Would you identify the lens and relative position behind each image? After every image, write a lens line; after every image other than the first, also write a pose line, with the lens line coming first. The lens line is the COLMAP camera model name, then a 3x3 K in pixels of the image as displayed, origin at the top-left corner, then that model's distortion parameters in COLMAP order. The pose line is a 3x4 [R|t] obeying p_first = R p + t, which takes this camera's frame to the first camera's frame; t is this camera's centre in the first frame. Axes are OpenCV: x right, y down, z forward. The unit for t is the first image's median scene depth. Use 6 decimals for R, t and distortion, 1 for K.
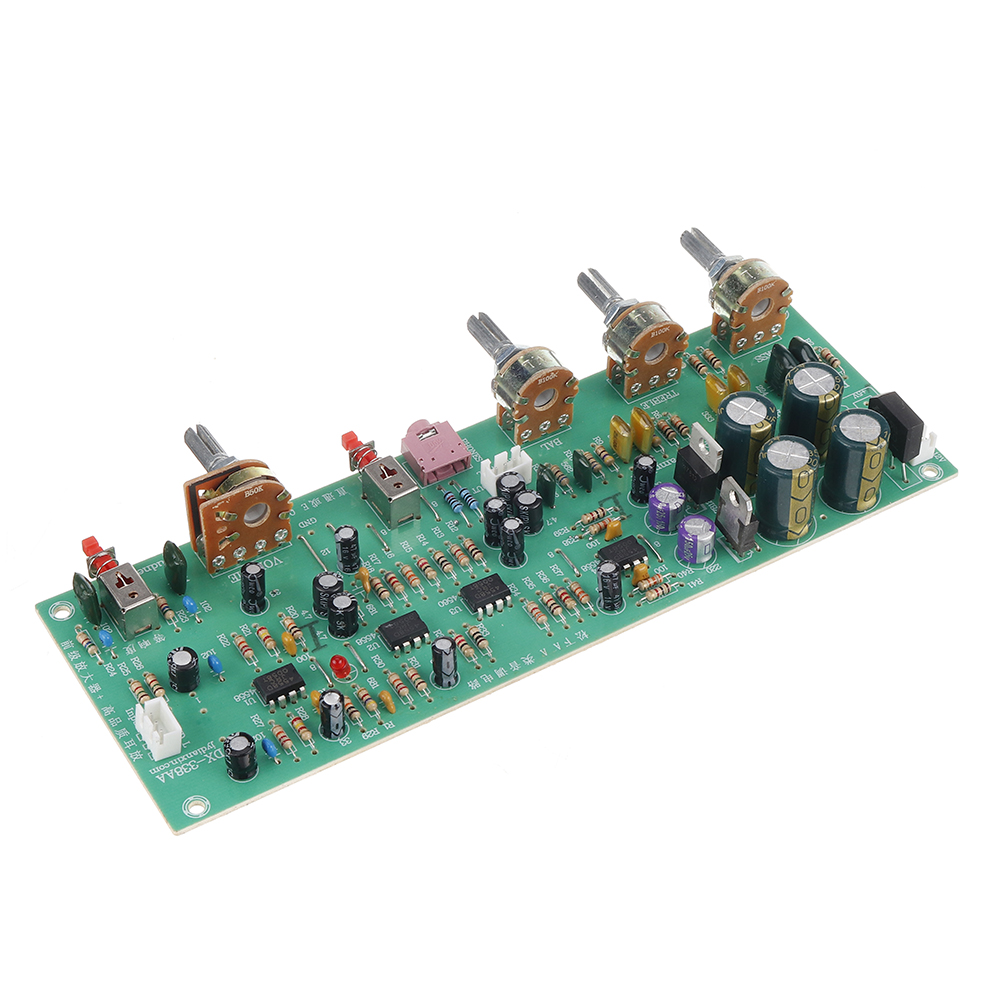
lens RADIAL K [[2334.4, 0, 500.0], [0, 2334.4, 500.0], [0, 0, 1]] dist [-0.133560, -0.173856]
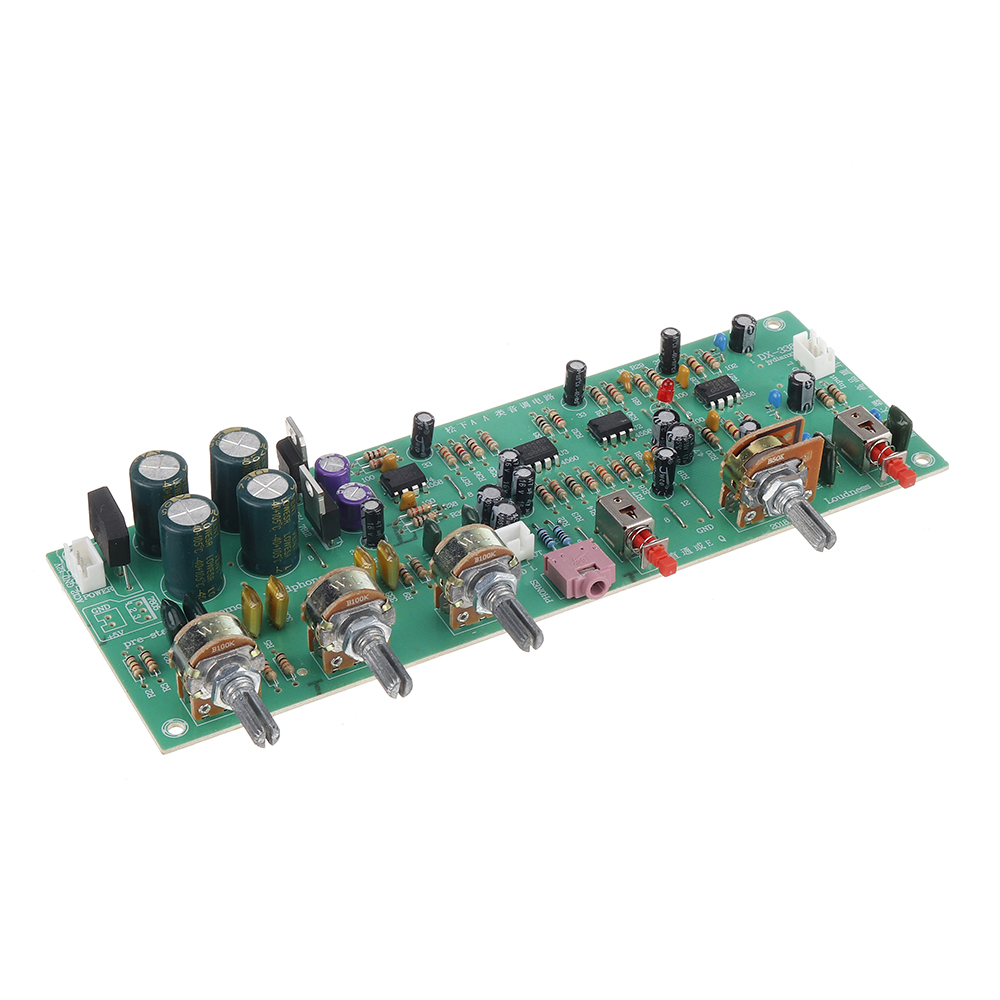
lens RADIAL K [[2497.1, 0, 500.0], [0, 2497.1, 500.0], [0, 0, 1]] dist [0.022087, 0.060341]
pose [[-0.997620, -0.067654, 0.013300, -0.006298], [0.010375, 0.043414, 0.999003, -1.060863], [-0.068164, 0.996764, -0.042609, 1.015713]]
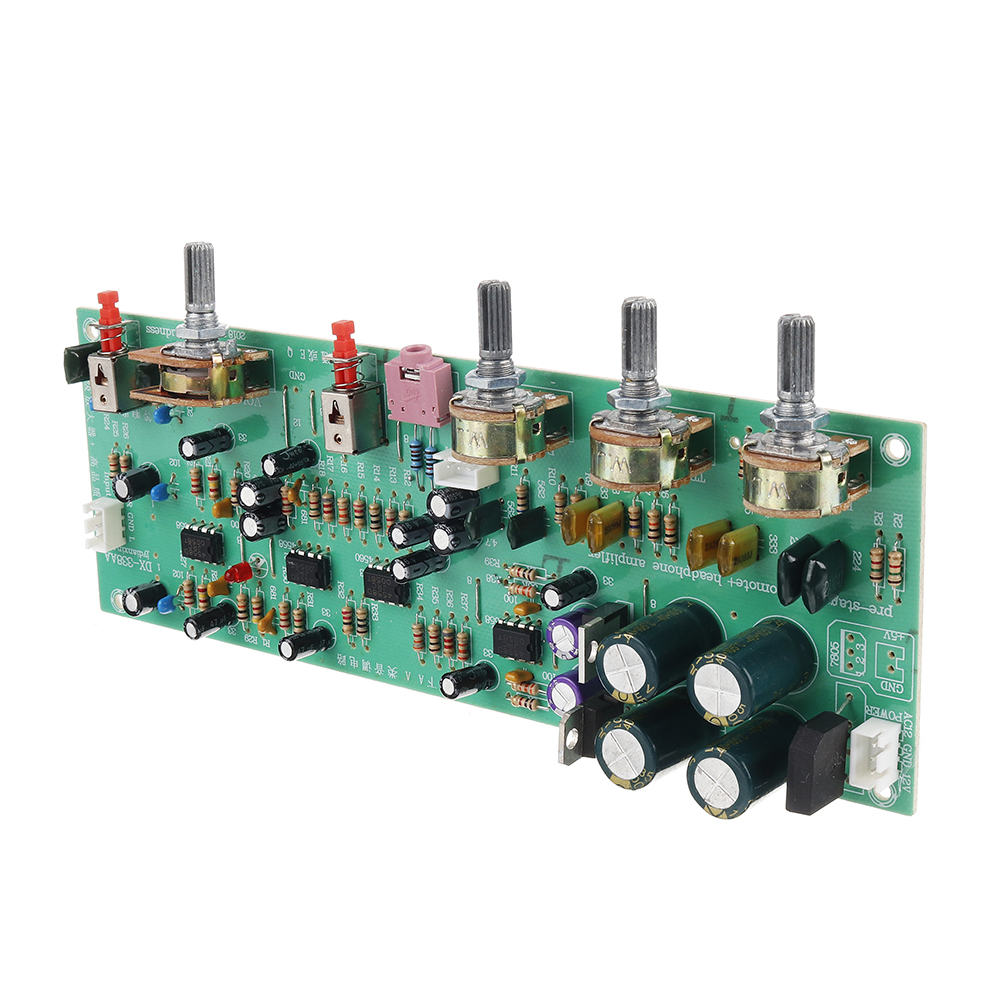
lens RADIAL K [[2166.9, 0, 500.0], [0, 2166.9, 500.0], [0, 0, 1]] dist [-0.024466, -0.092005]
pose [[0.676711, 0.633491, -0.375169, 0.302684], [0.139587, 0.389933, 0.910202, -0.696079], [0.722896, -0.668312, 0.175445, 0.858447]]
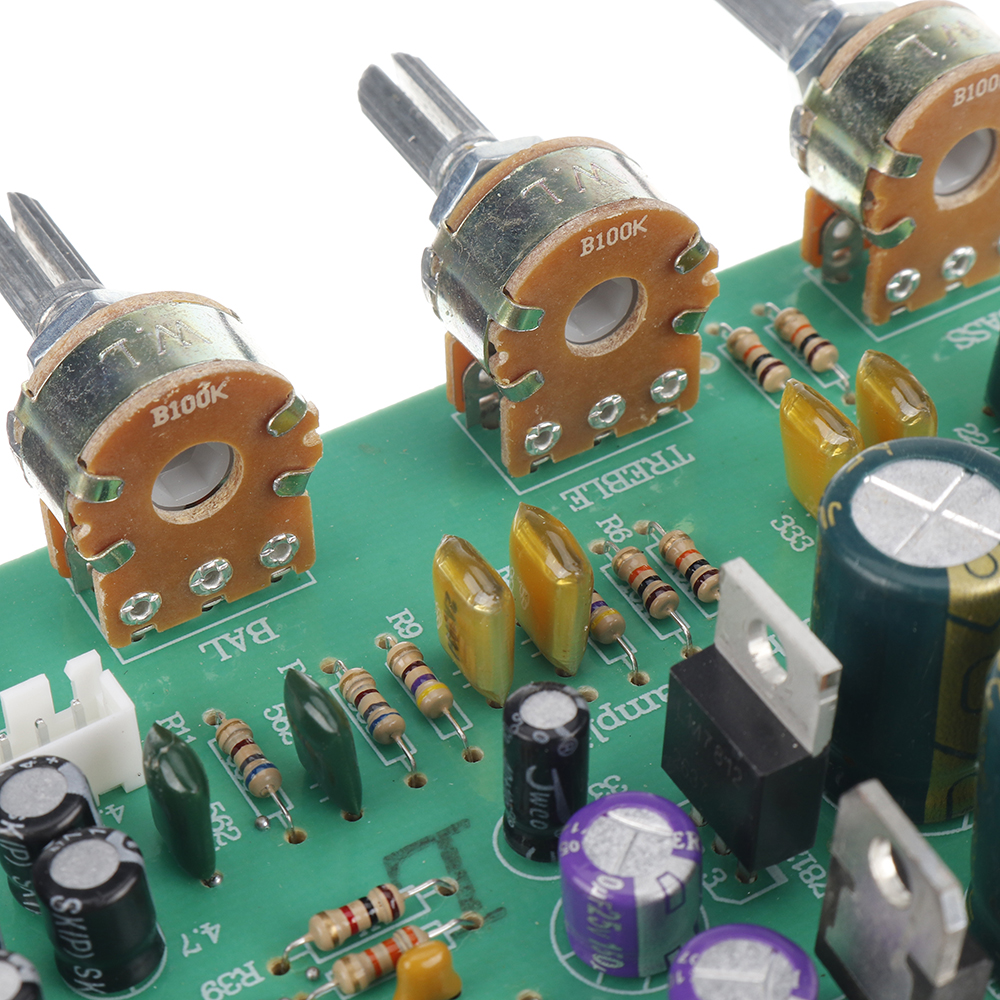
lens RADIAL K [[2848.2, 0, 500.0], [0, 2848.2, 500.0], [0, 0, 1]] dist [-0.059133, -1.015097]
pose [[0.999324, -0.016320, -0.032943, 0.066428], [0.014887, 0.998951, -0.043308, -0.025819], [0.033615, 0.042789, 0.998518, 0.663175]]
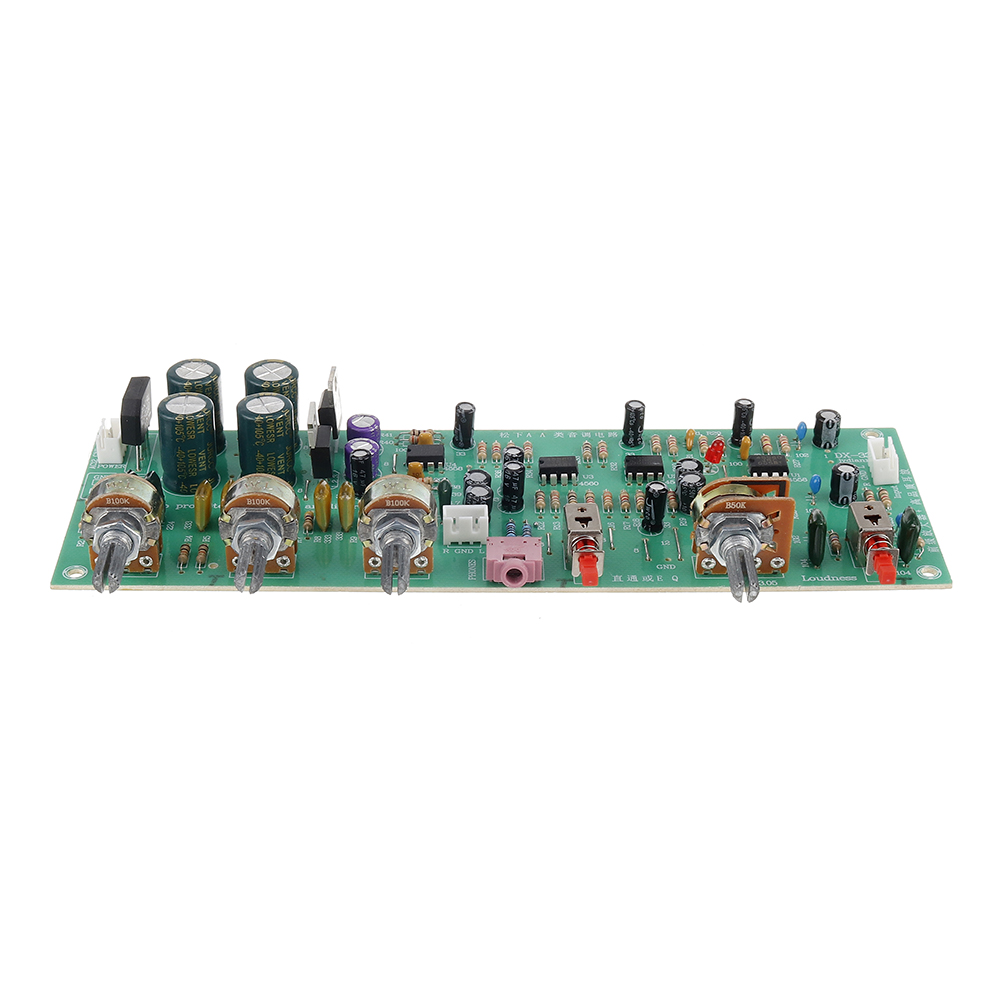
lens RADIAL K [[1959.7, 0, 464.3], [0, 1959.7, 499.8], [0, 0, 1]] dist [-0.057640, -0.051408]
pose [[-0.852544, -0.299333, 0.428448, -0.352525], [0.365239, 0.245165, 0.898051, -0.767399], [-0.373857, 0.922114, -0.099686, 1.064243]]
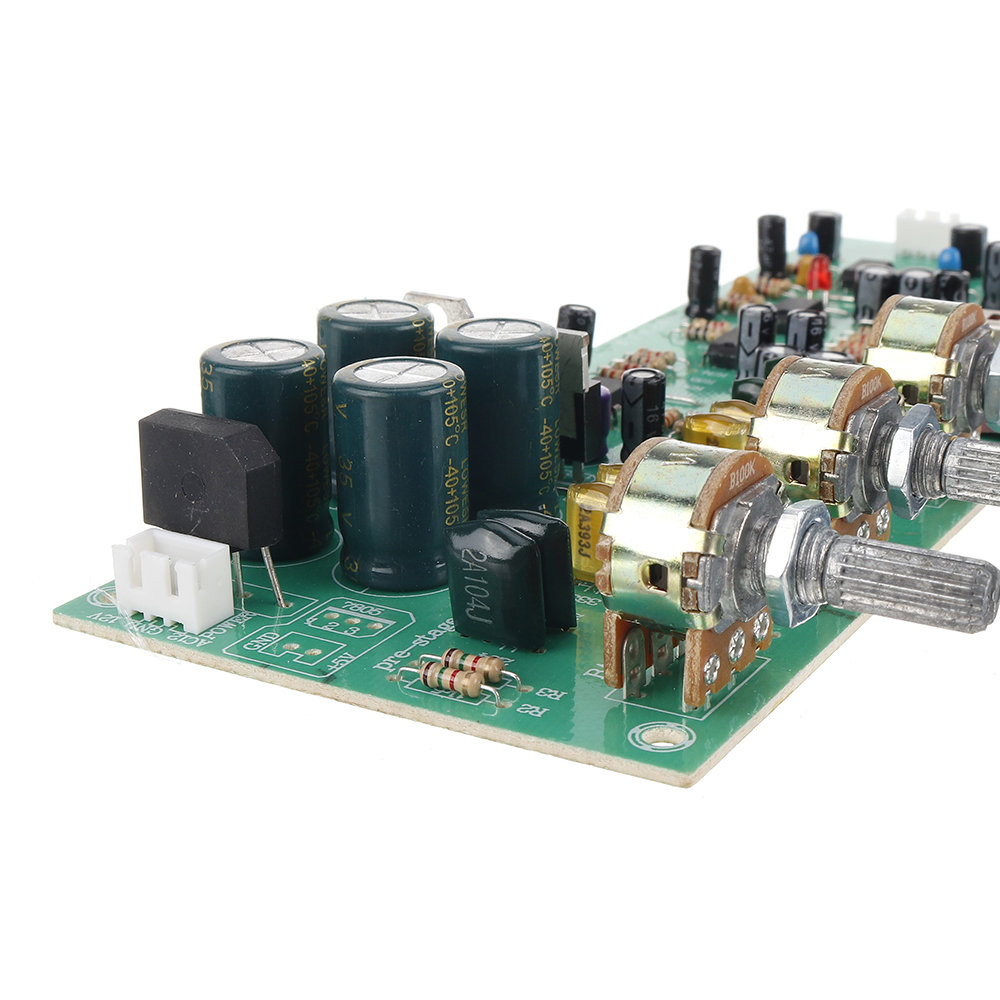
lens RADIAL K [[1888.6, 0, 500.0], [0, 1888.6, 500.0], [0, 0, 1]] dist [-0.276112, -0.069754]
pose [[-0.888659, 0.143367, -0.435582, 0.269466], [-0.339597, 0.432558, 0.835205, -0.332641], [0.308155, 0.890134, -0.335710, 1.128205]]
